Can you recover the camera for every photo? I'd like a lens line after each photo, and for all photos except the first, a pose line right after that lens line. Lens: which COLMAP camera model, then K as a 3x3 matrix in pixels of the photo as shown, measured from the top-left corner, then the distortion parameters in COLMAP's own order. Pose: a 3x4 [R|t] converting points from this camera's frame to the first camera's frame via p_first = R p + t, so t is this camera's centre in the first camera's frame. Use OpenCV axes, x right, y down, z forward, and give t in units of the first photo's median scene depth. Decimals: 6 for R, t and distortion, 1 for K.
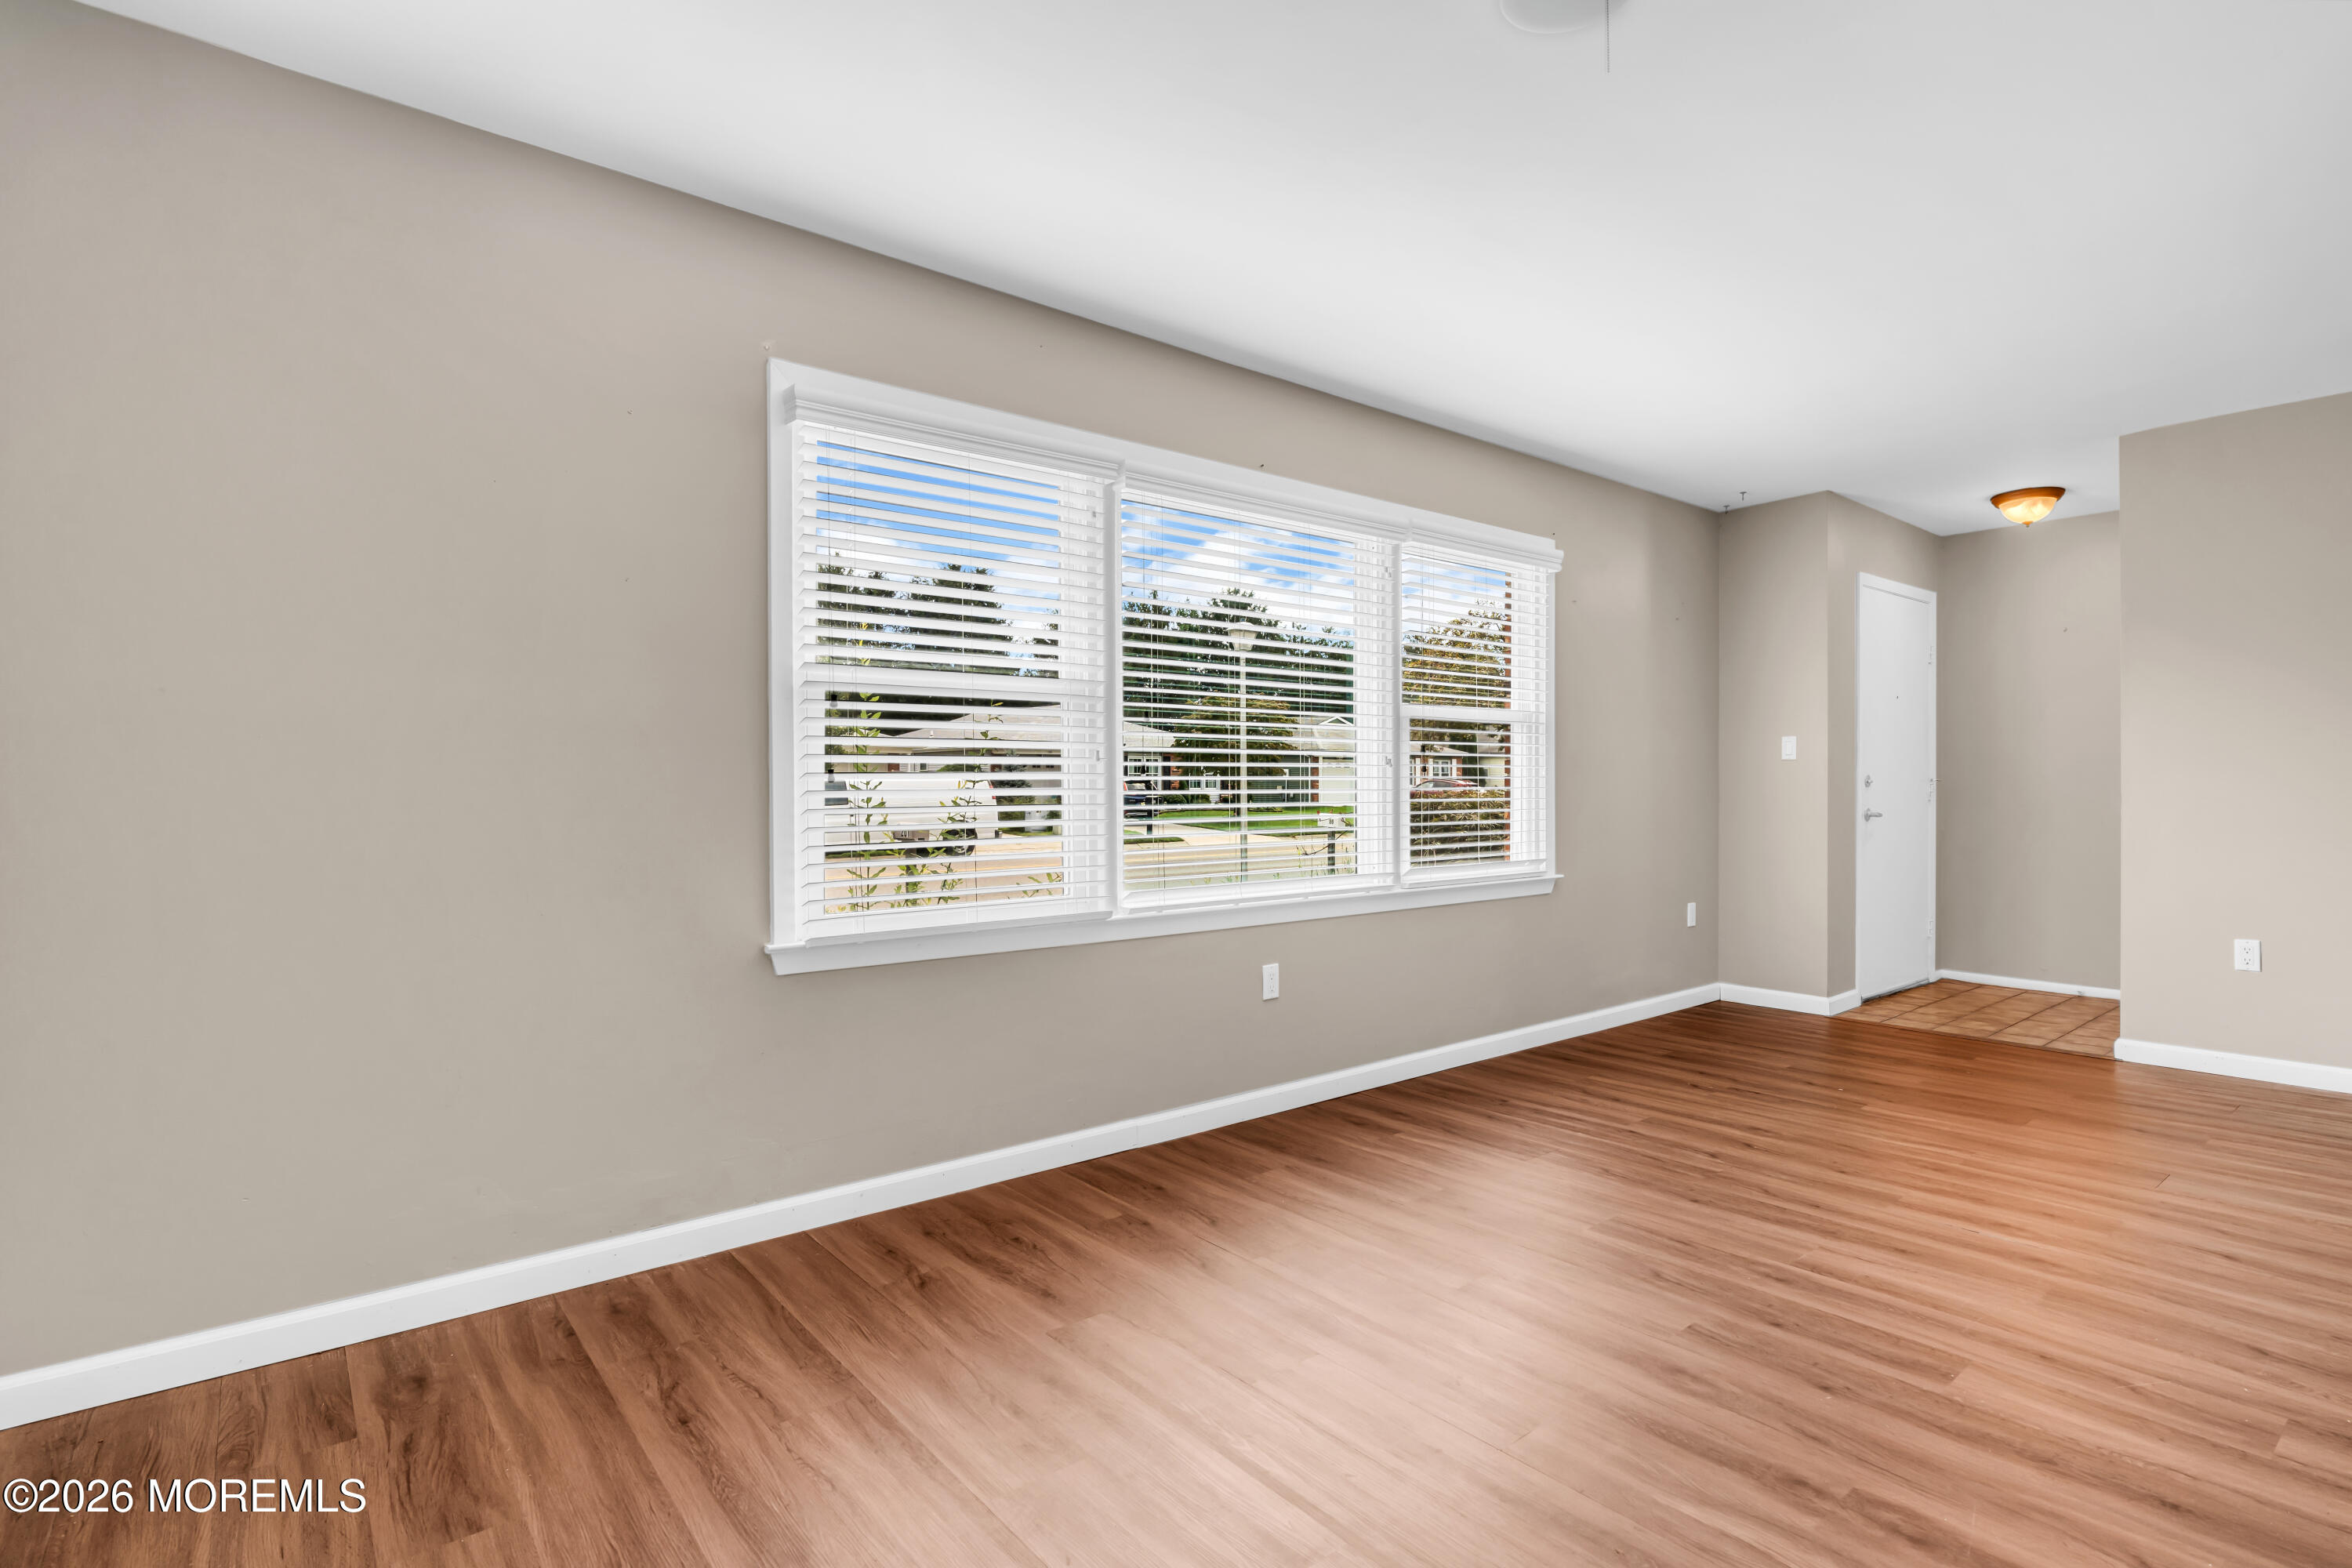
lens RADIAL K [[1124.3, 0, 1191.1], [0, 1124.3, 797.0], [0, 0, 1]] dist [0.013482, -0.000060]
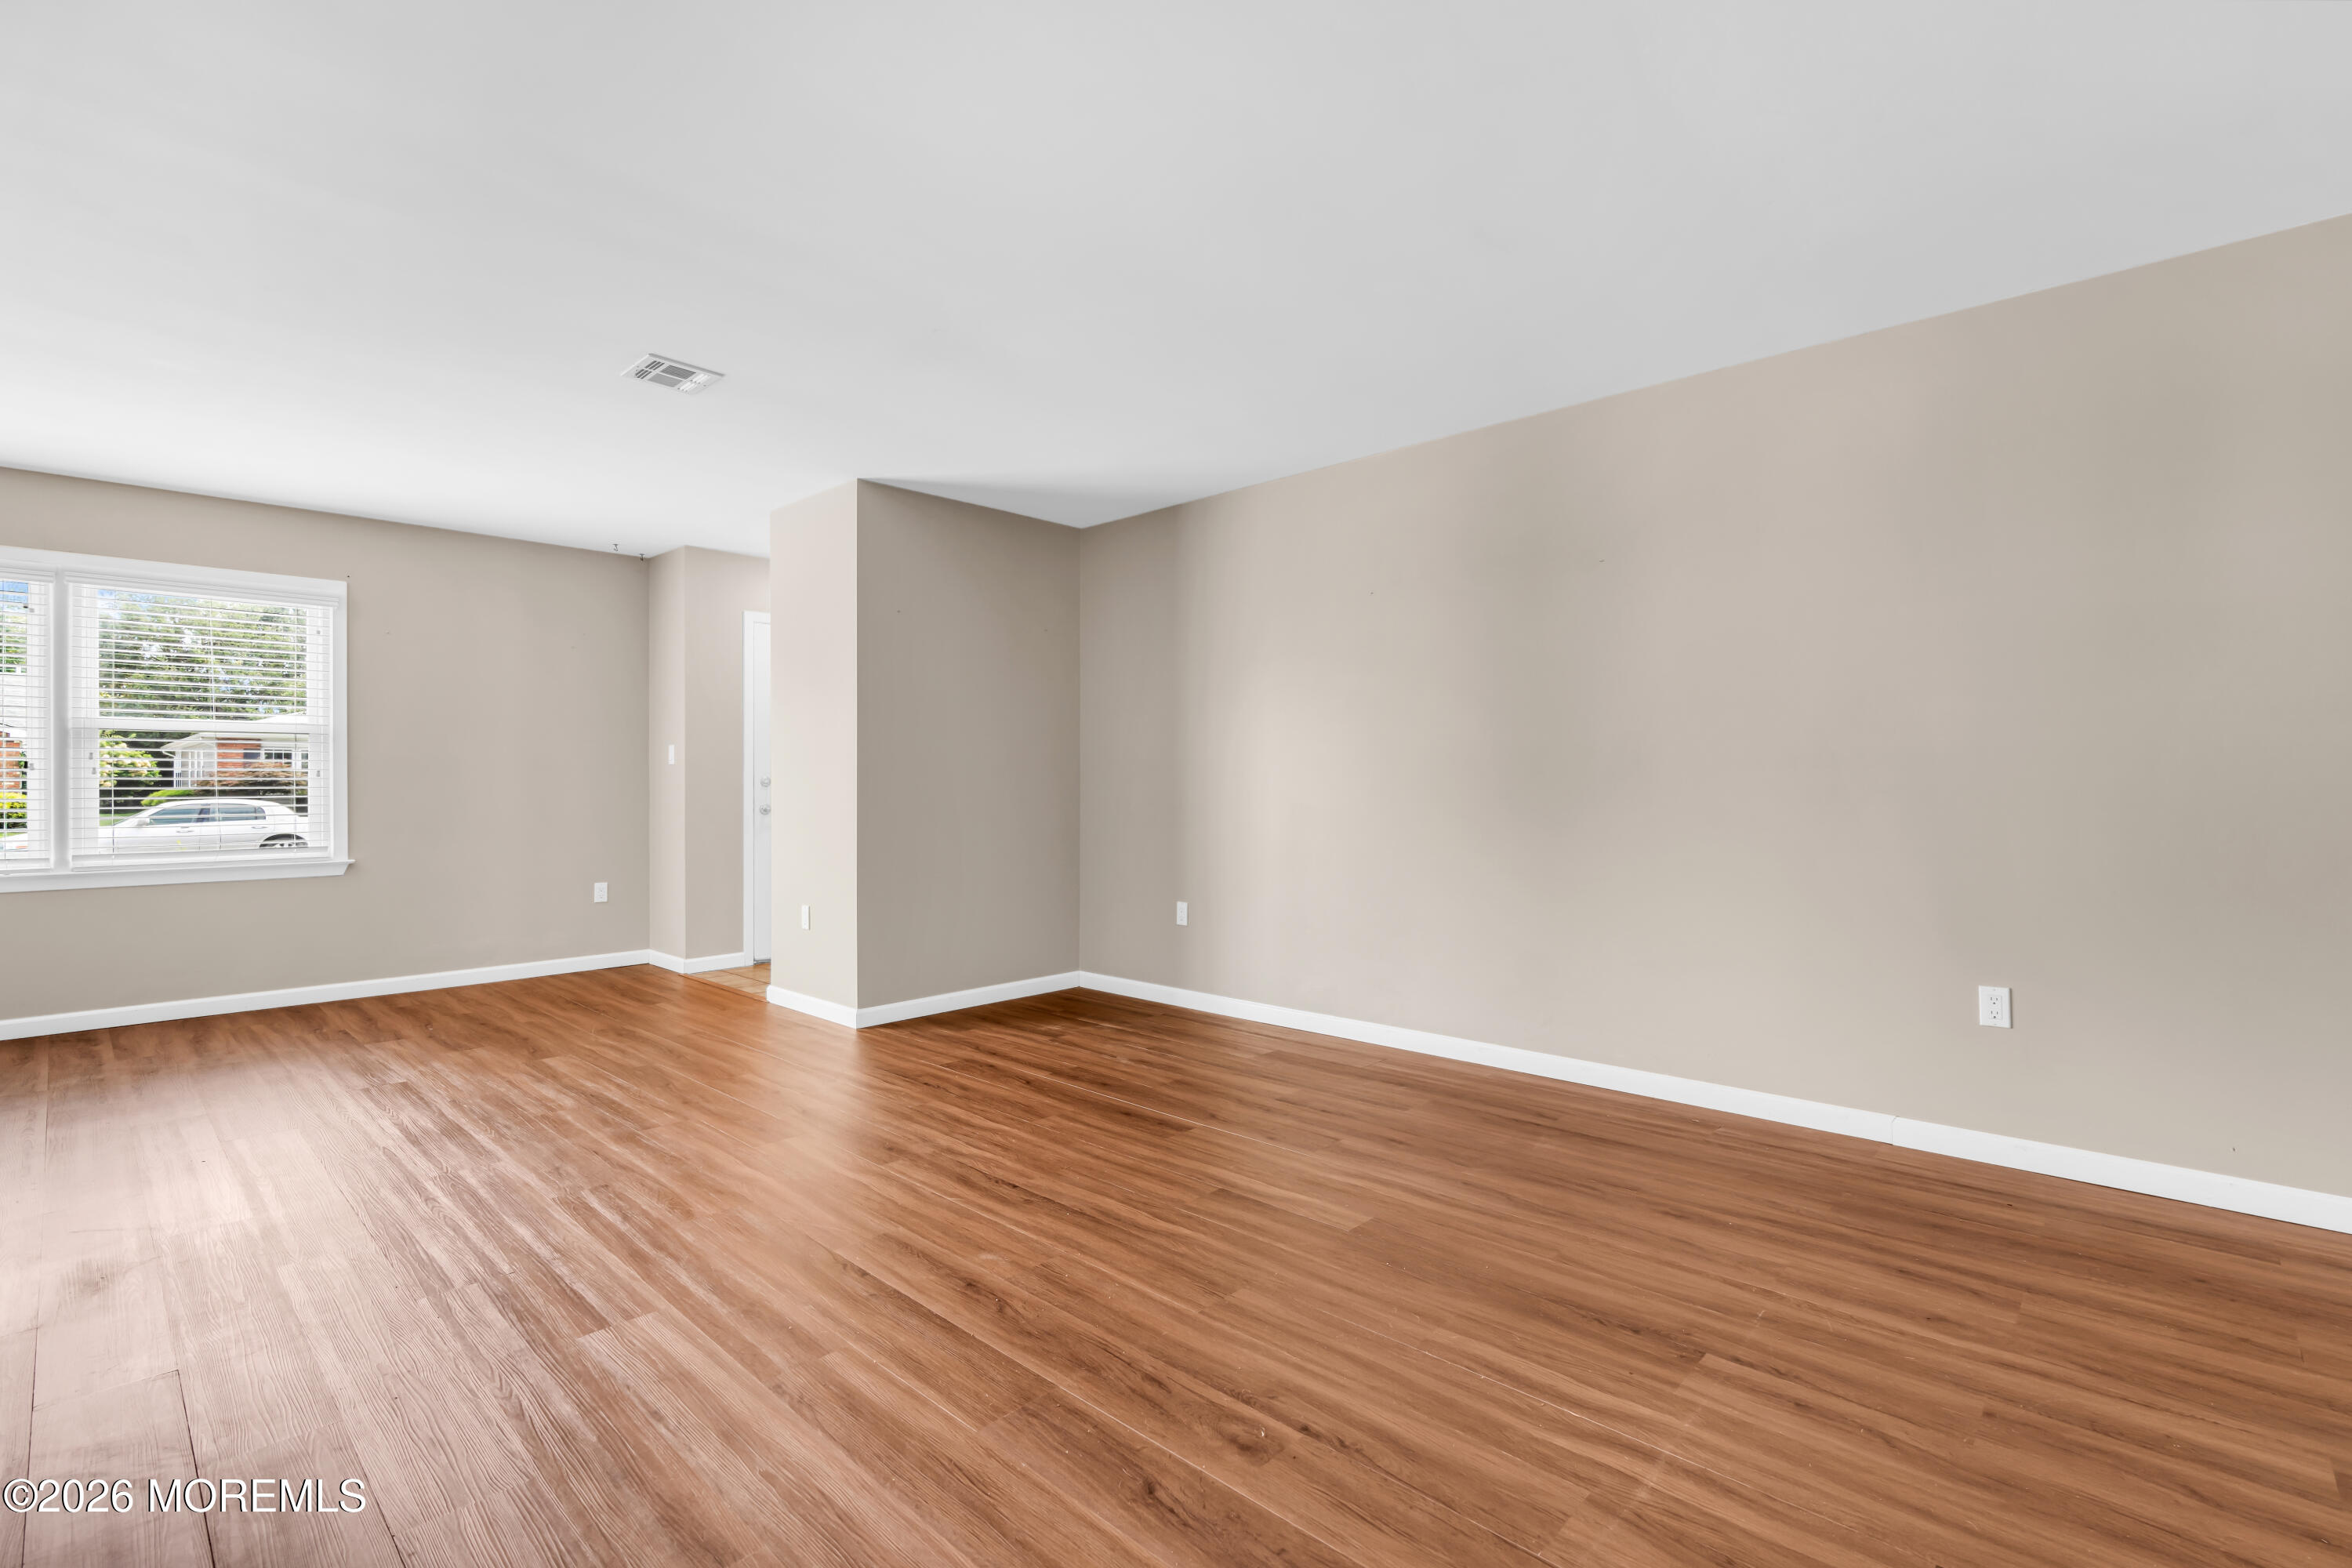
lens RADIAL K [[1054.5, 0, 1177.0], [0, 1054.5, 779.6], [0, 0, 1]] dist [-0.001202, 0.000311]
pose [[0.990918, 0.010494, 0.134057, 1.059357], [-0.010218, 0.999944, -0.002742, -0.022182], [-0.134078, 0.001348, 0.990970, -0.234505]]
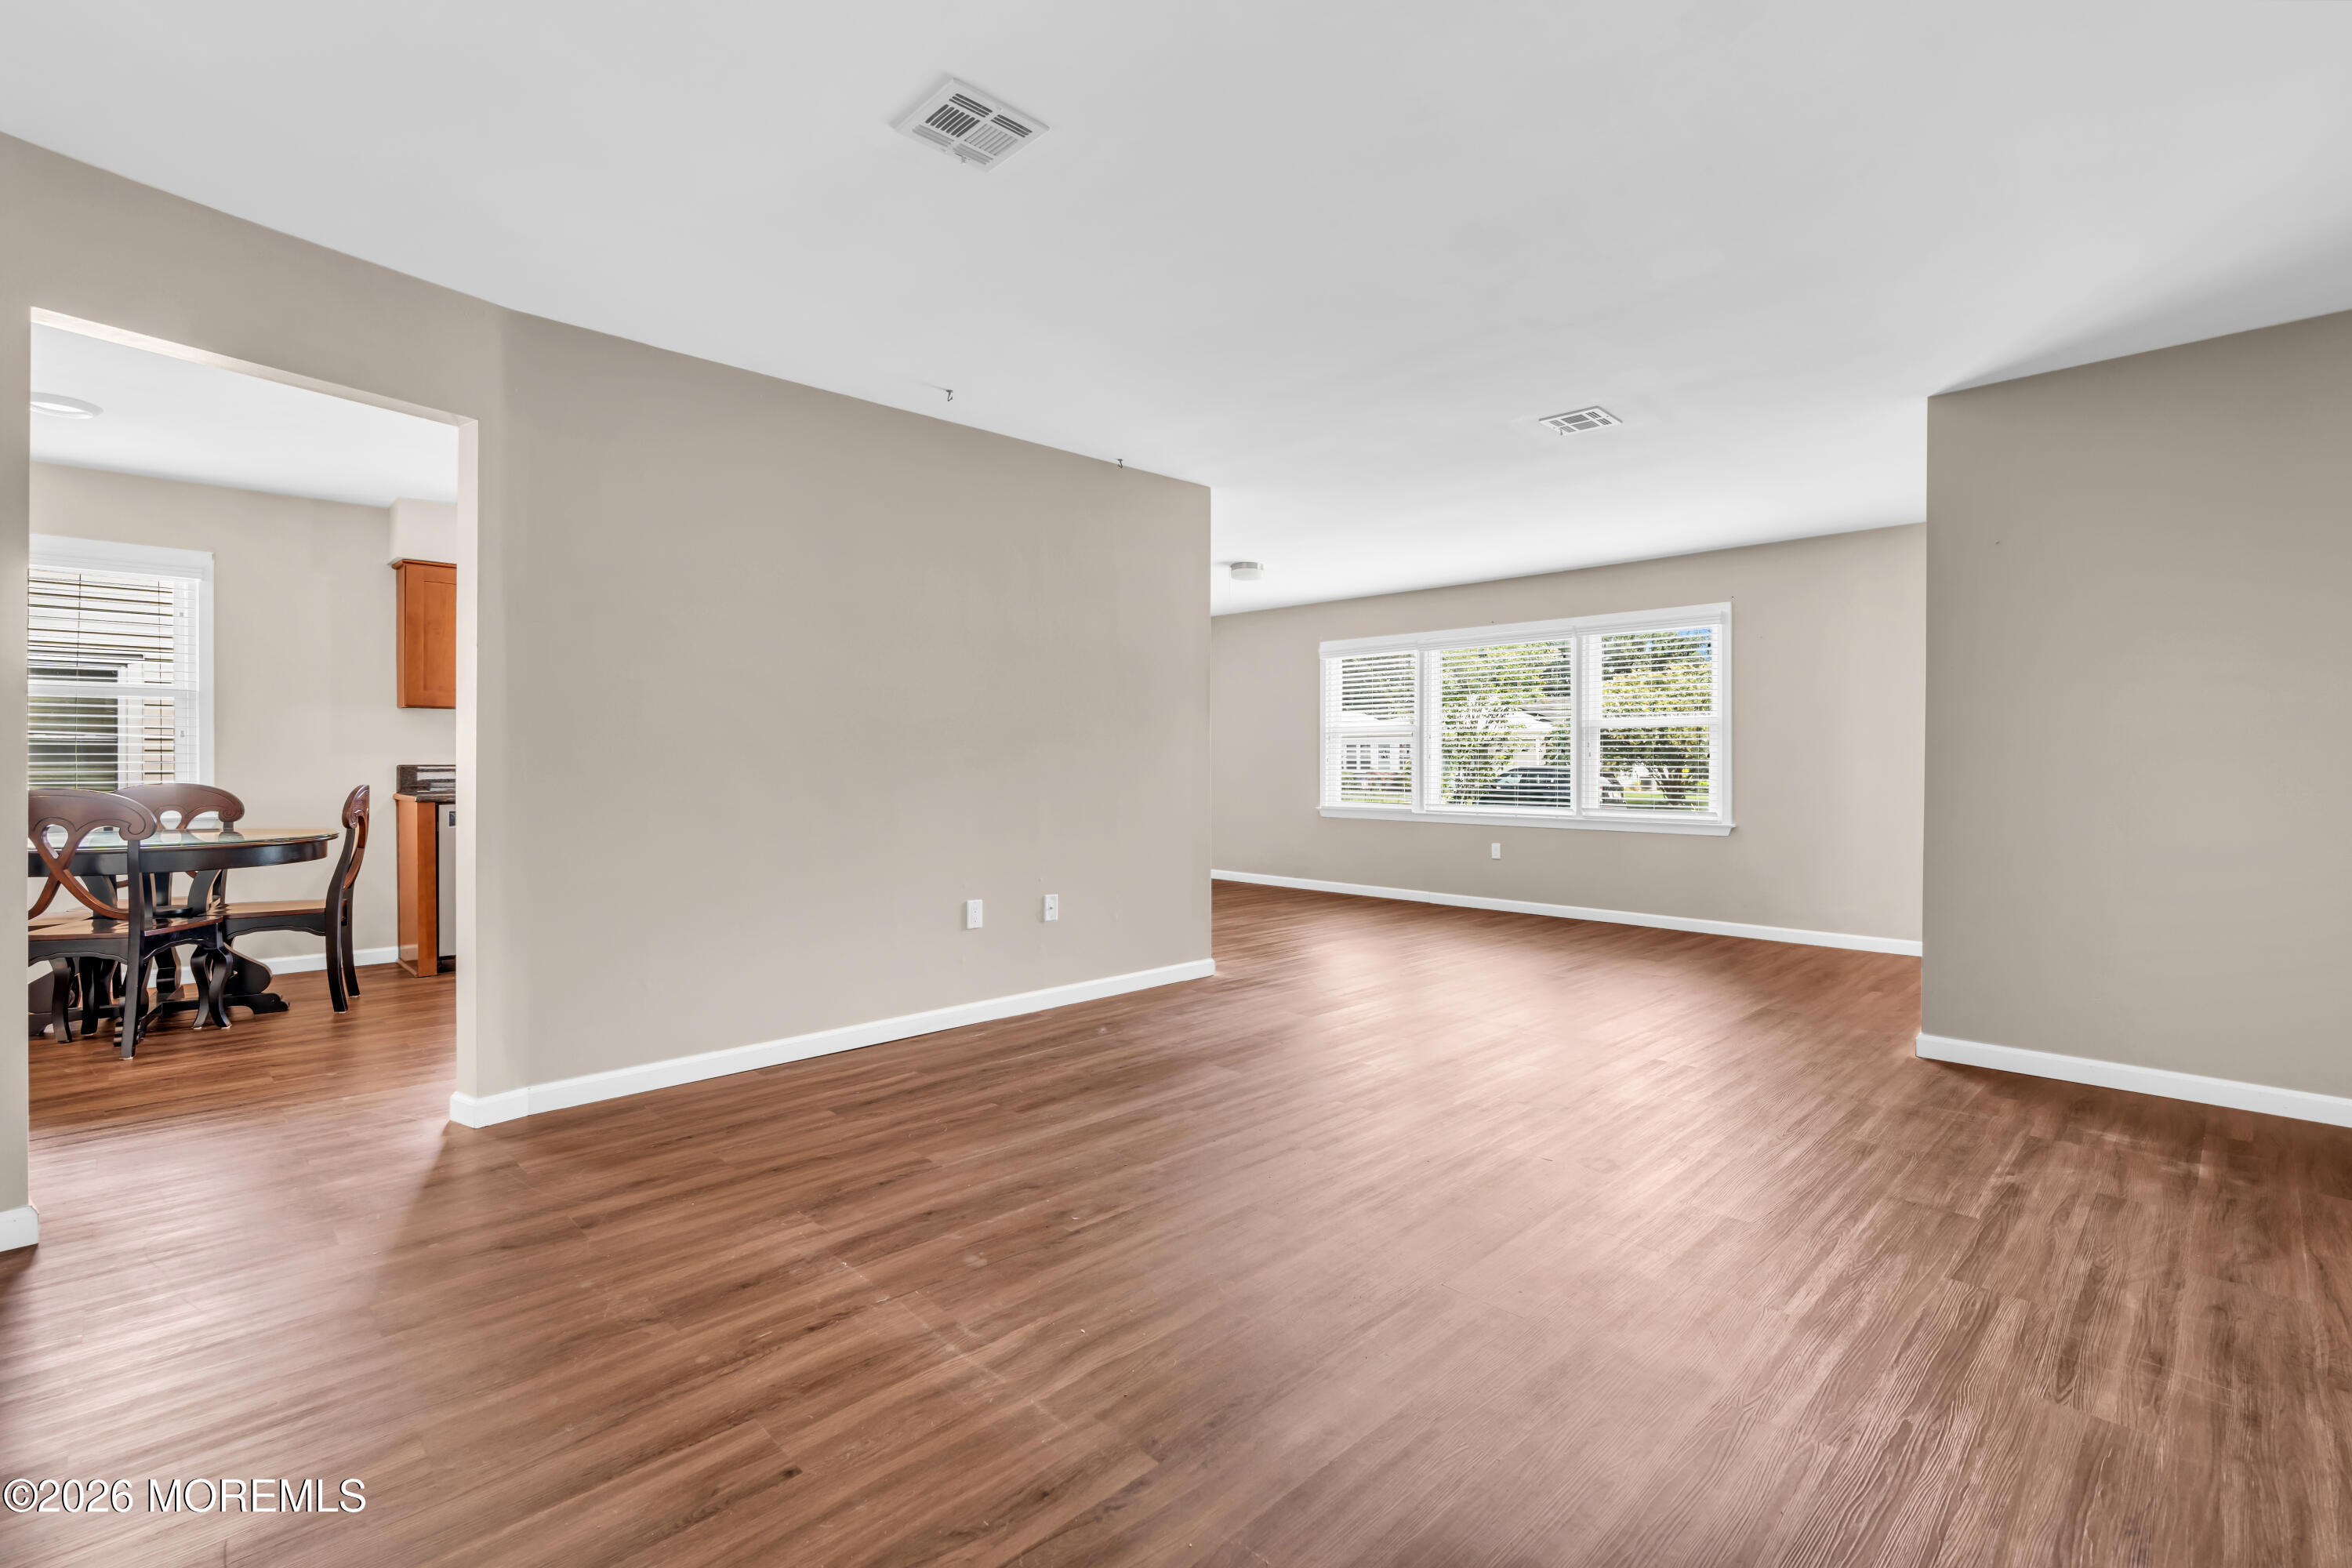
lens RADIAL K [[1054.5, 0, 1177.0], [0, 1054.5, 779.6], [0, 0, 1]] dist [-0.001202, 0.000311]
pose [[0.093765, 0.026082, -0.995253, 1.671924], [0.000762, 0.999655, 0.026269, -0.027784], [0.995594, -0.003221, 0.093713, 0.133650]]
